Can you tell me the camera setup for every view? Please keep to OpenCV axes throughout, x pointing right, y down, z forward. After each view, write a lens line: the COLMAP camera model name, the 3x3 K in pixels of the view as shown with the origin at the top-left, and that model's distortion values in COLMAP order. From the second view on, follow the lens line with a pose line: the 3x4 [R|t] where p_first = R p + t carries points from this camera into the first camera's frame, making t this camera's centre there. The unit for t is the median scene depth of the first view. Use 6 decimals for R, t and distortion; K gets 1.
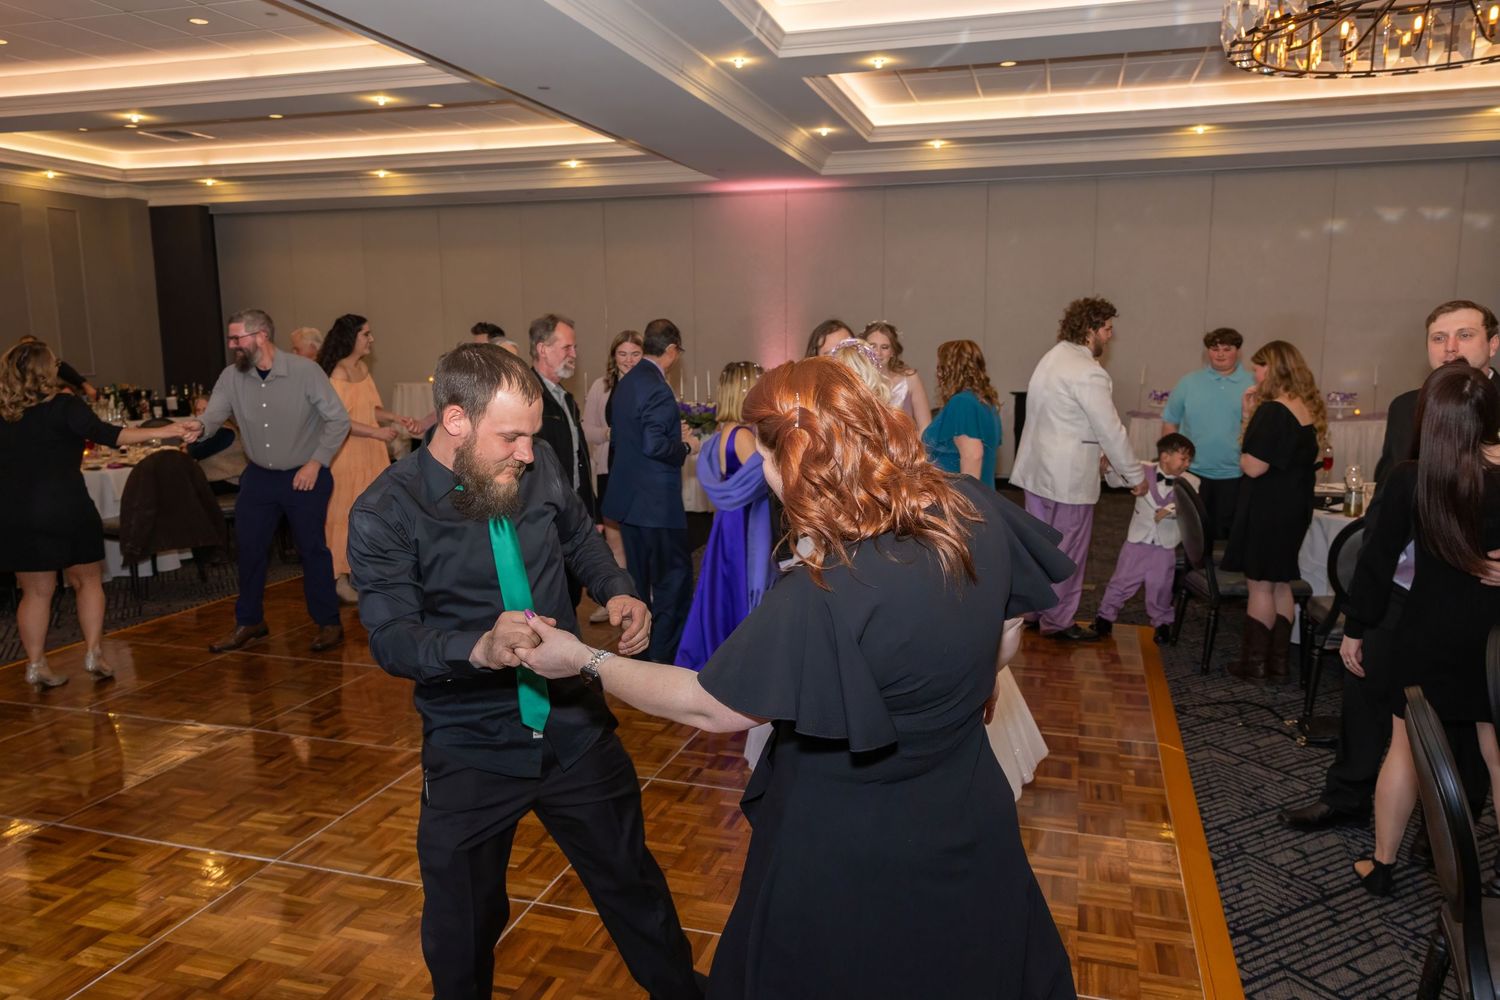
lens RADIAL K [[1089.6, 0, 753.0], [0, 1089.6, 504.2], [0, 0, 1]] dist [0.008140, 0.013497]
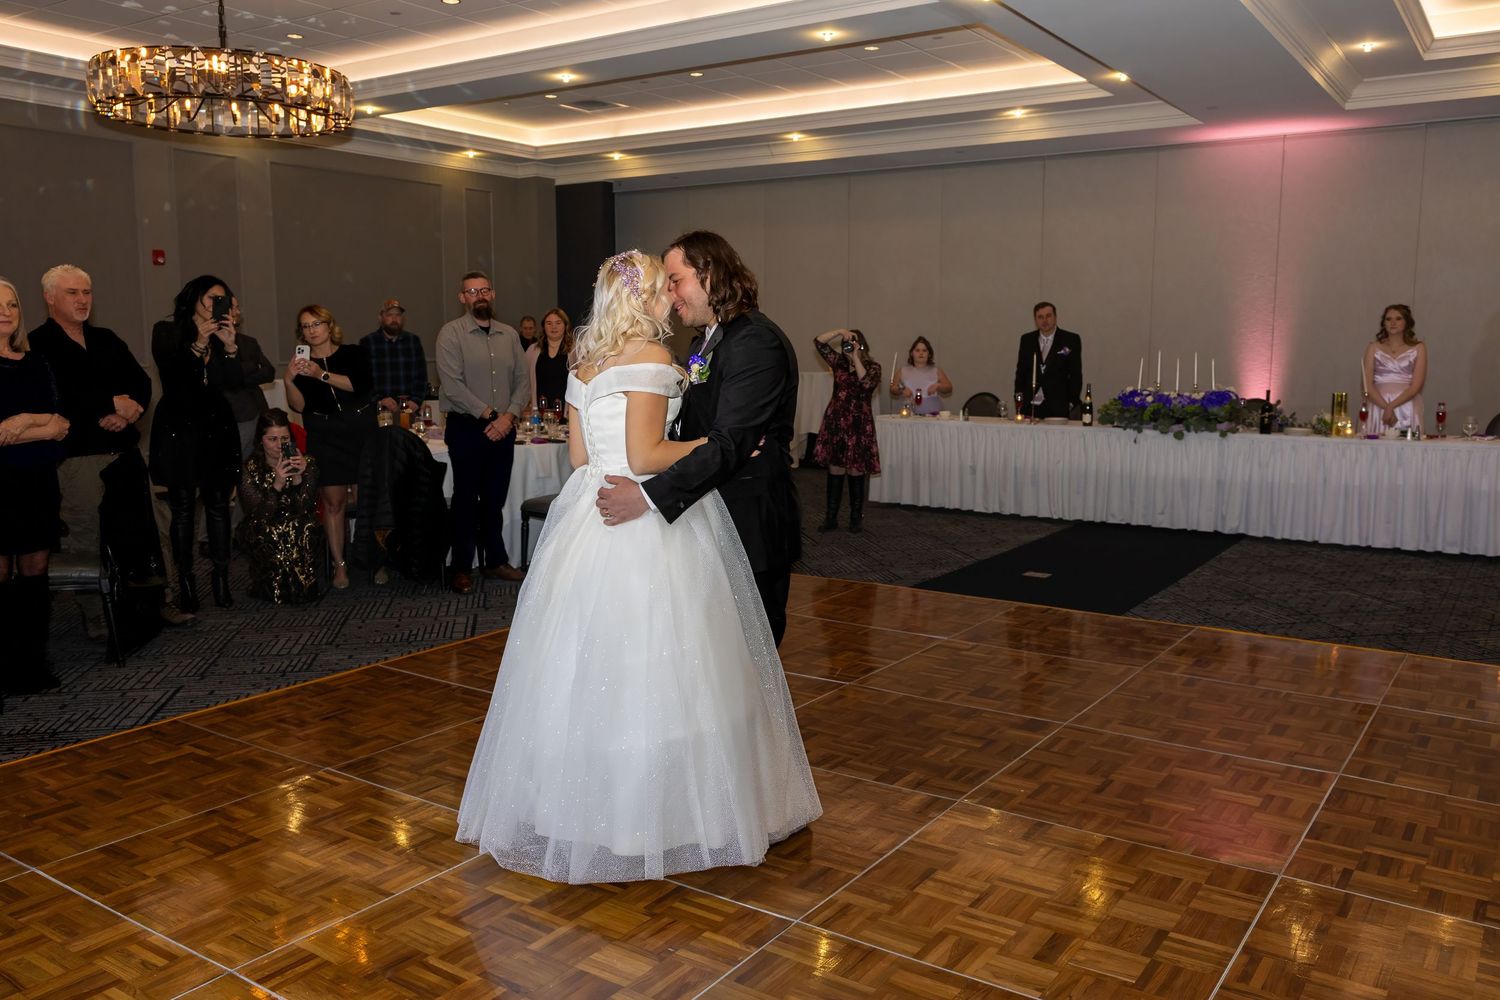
lens RADIAL K [[1203.4, 0, 748.7], [0, 1203.4, 497.3], [0, 0, 1]] dist [-0.004696, 0.004567]
pose [[0.955183, 0.044309, -0.292680, -0.141178], [-0.053242, 0.998325, -0.022625, 0.031434], [0.291188, 0.037194, 0.955943, 0.107262]]
